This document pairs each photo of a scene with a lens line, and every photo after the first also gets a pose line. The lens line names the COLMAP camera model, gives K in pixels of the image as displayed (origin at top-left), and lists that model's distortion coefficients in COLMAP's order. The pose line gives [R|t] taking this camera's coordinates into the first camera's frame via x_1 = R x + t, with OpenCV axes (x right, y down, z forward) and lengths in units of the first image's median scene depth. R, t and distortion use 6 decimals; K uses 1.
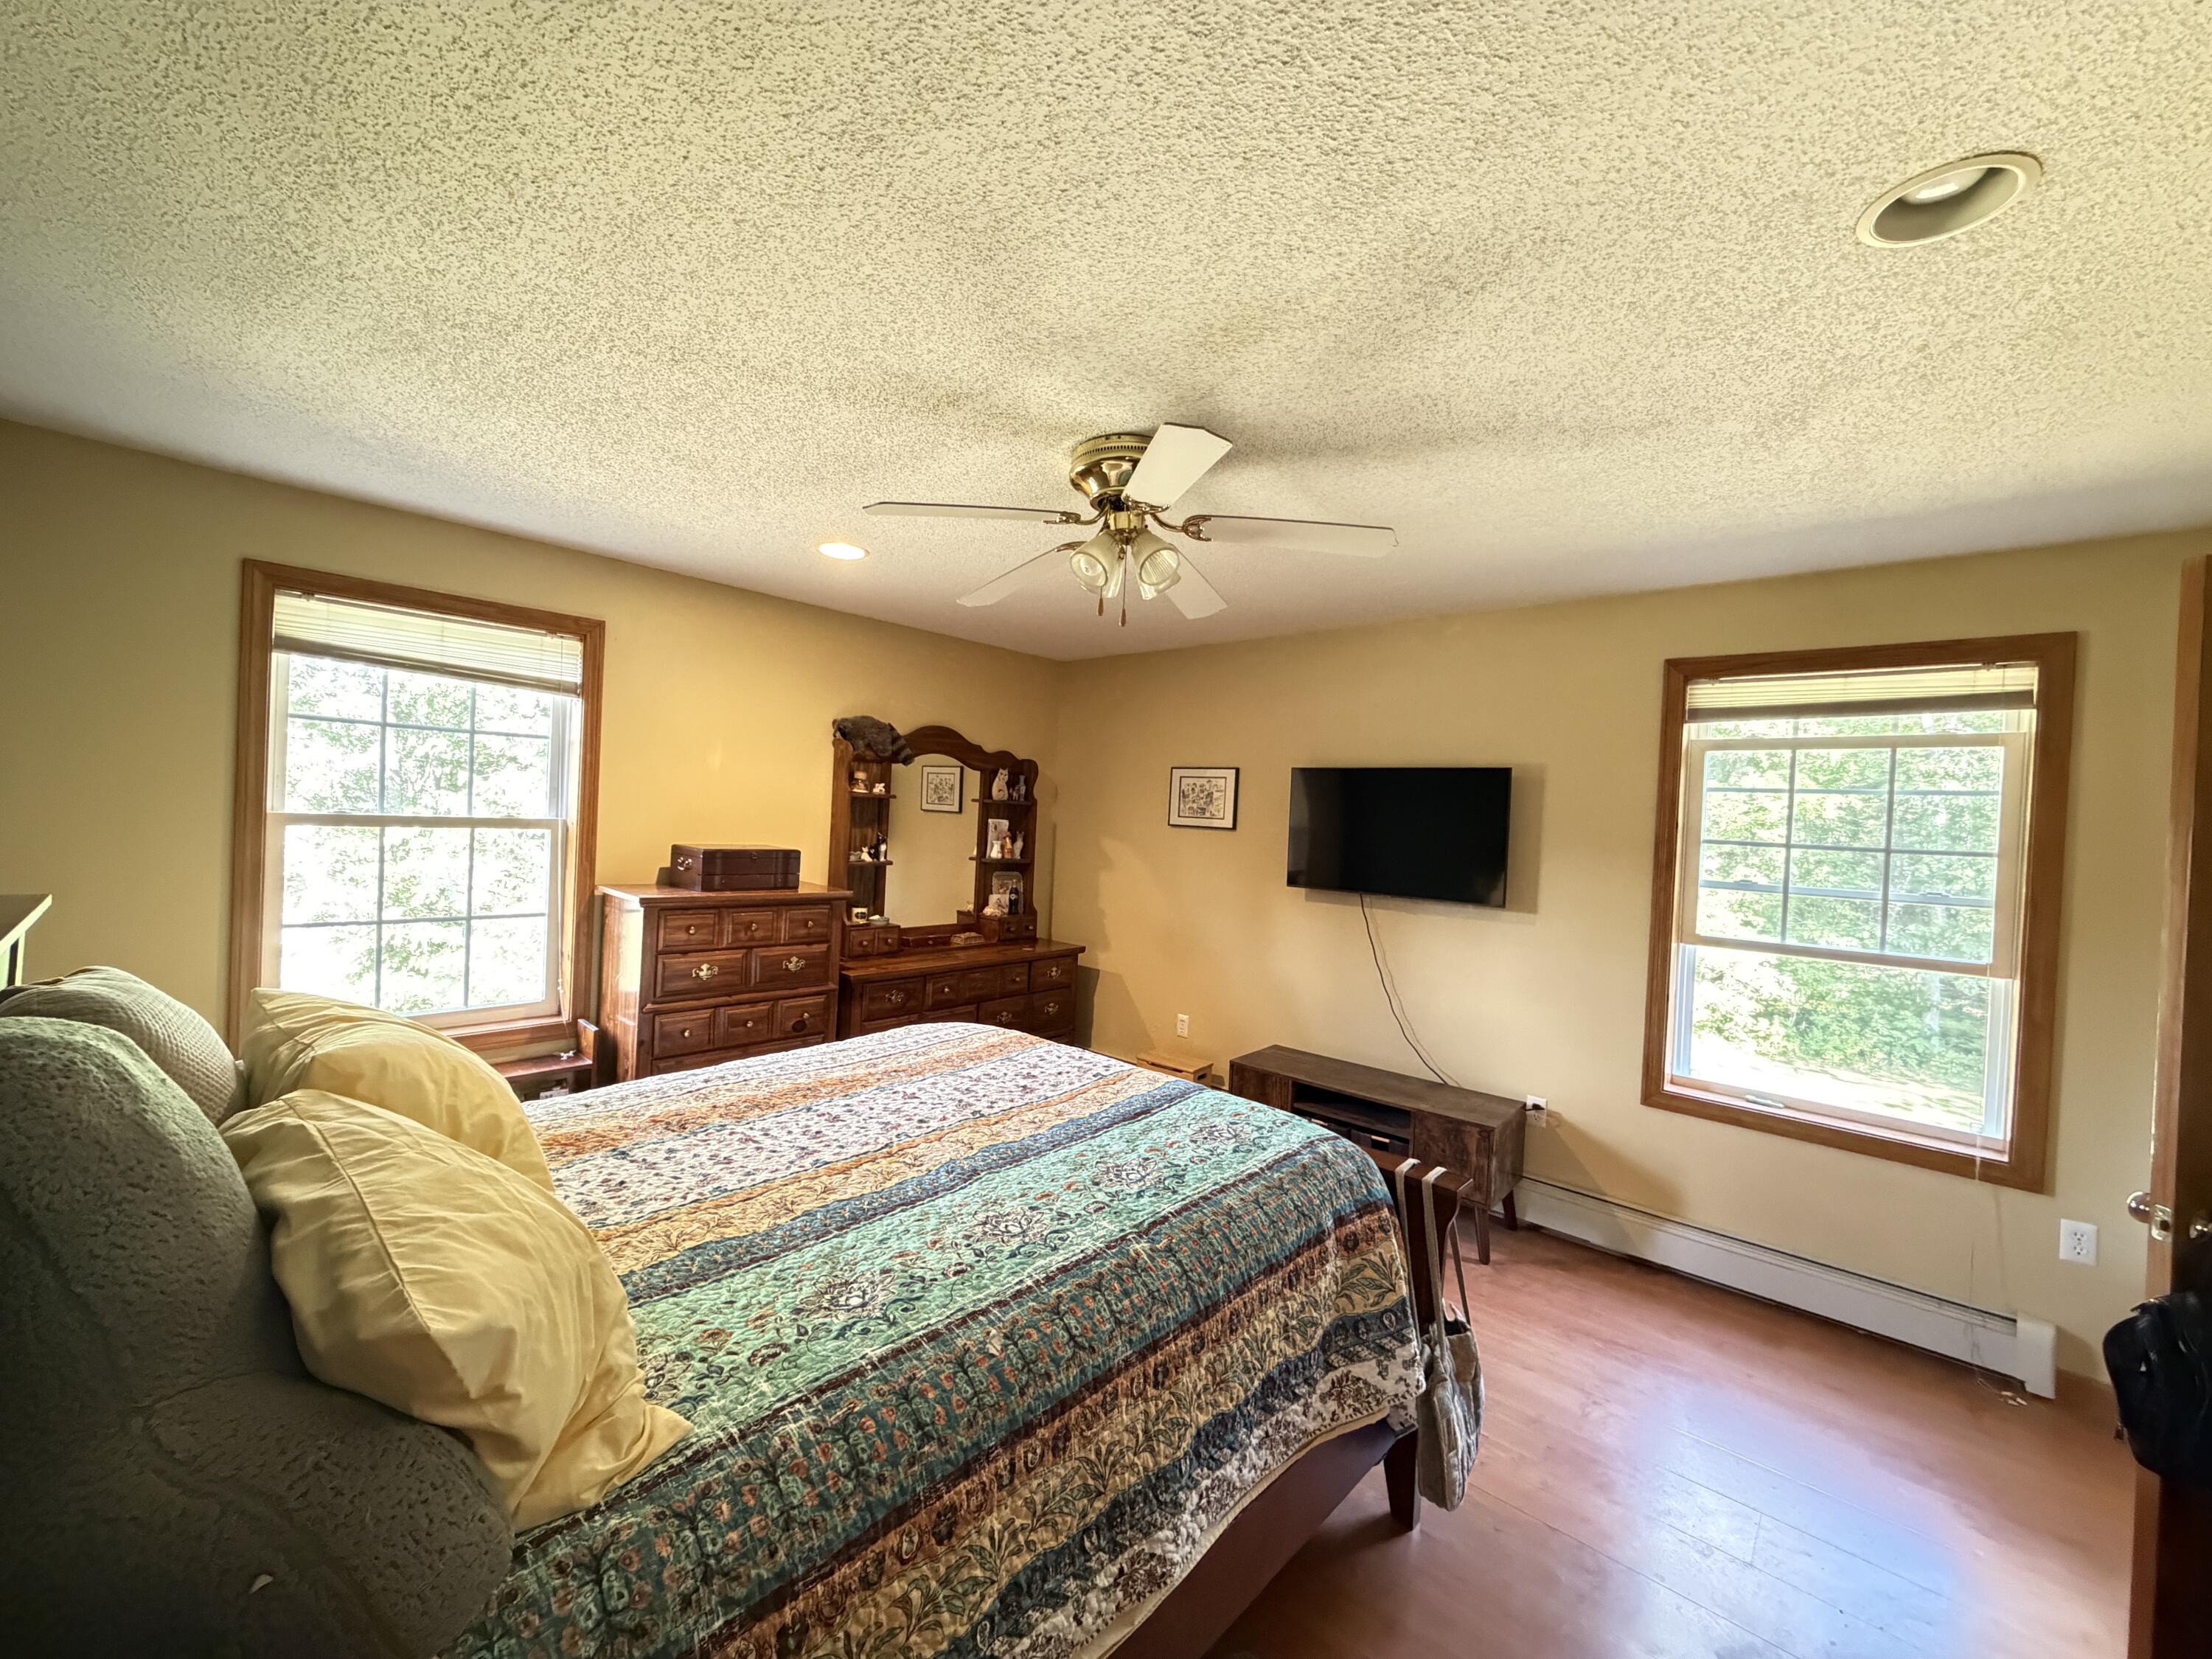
lens RADIAL K [[878.7, 0, 1094.3], [0, 878.7, 827.2], [0, 0, 1]] dist [-0.000170, -0.000035]
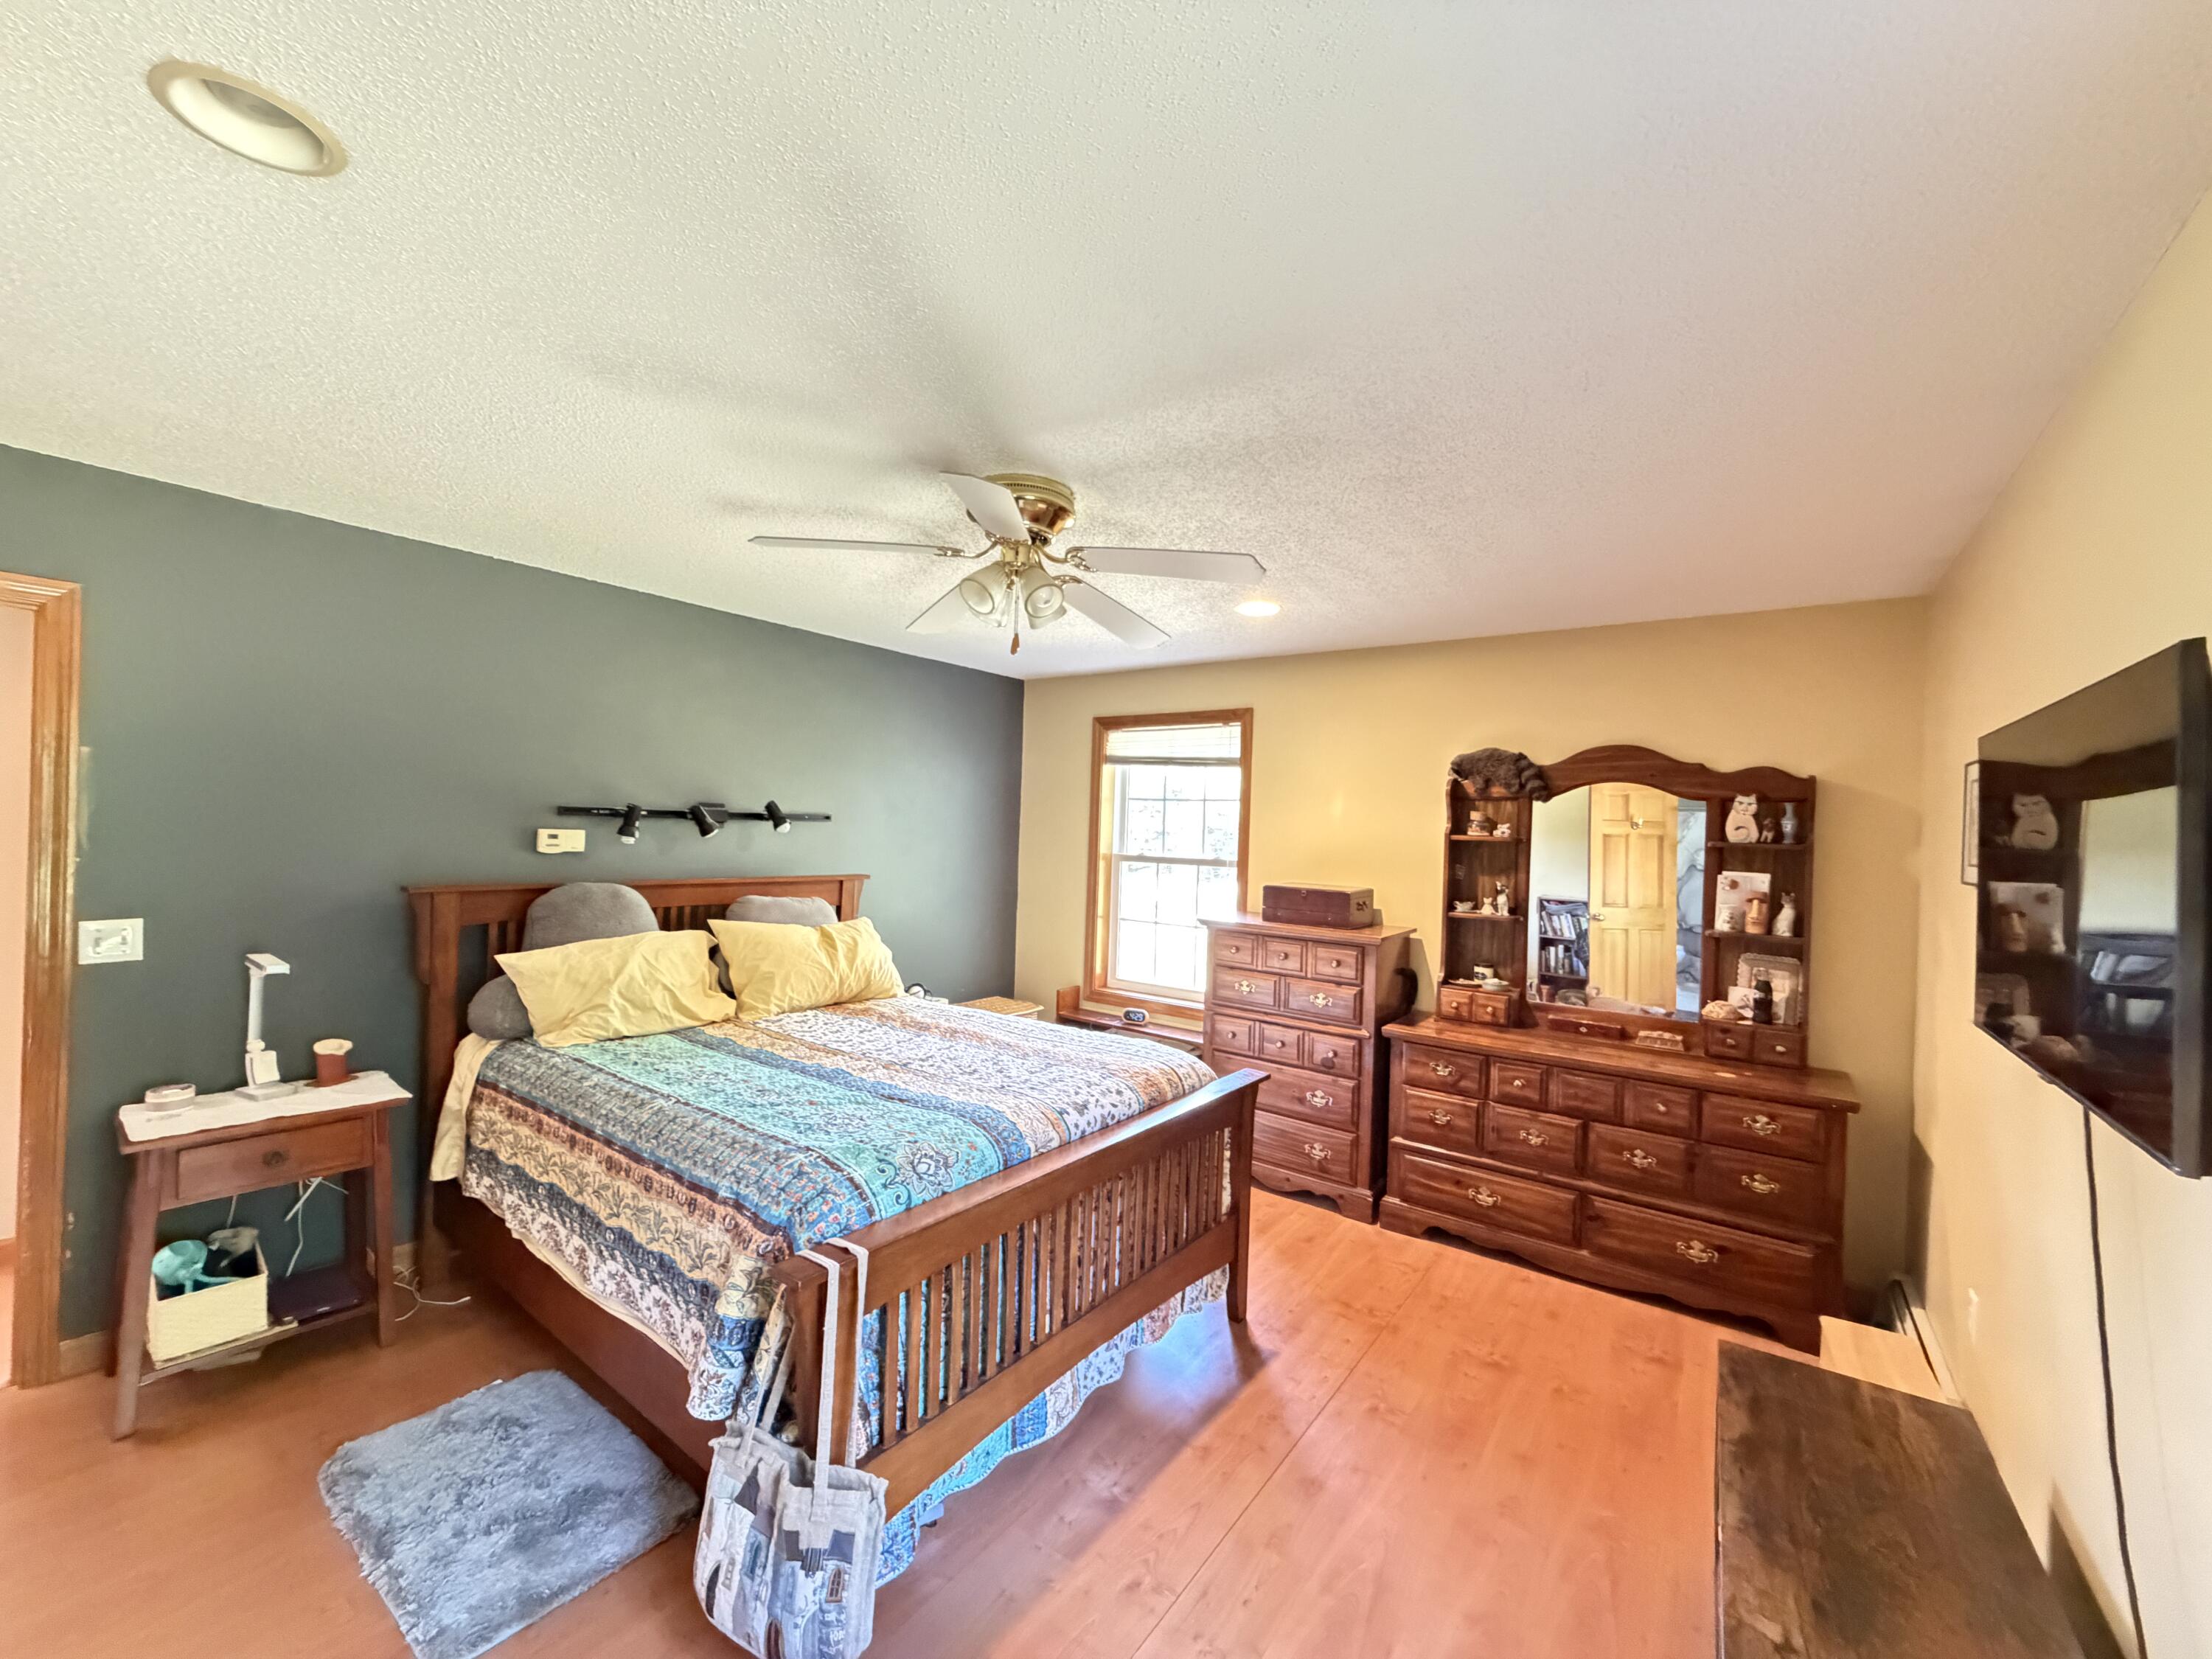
lens RADIAL K [[878.7, 0, 1094.3], [0, 878.7, 827.2], [0, 0, 1]] dist [-0.000170, -0.000035]
pose [[0.109674, -0.044259, -0.992982, 0.698600], [-0.045752, 0.997724, -0.049524, 0.016590], [0.992914, 0.050862, 0.107400, 0.649642]]
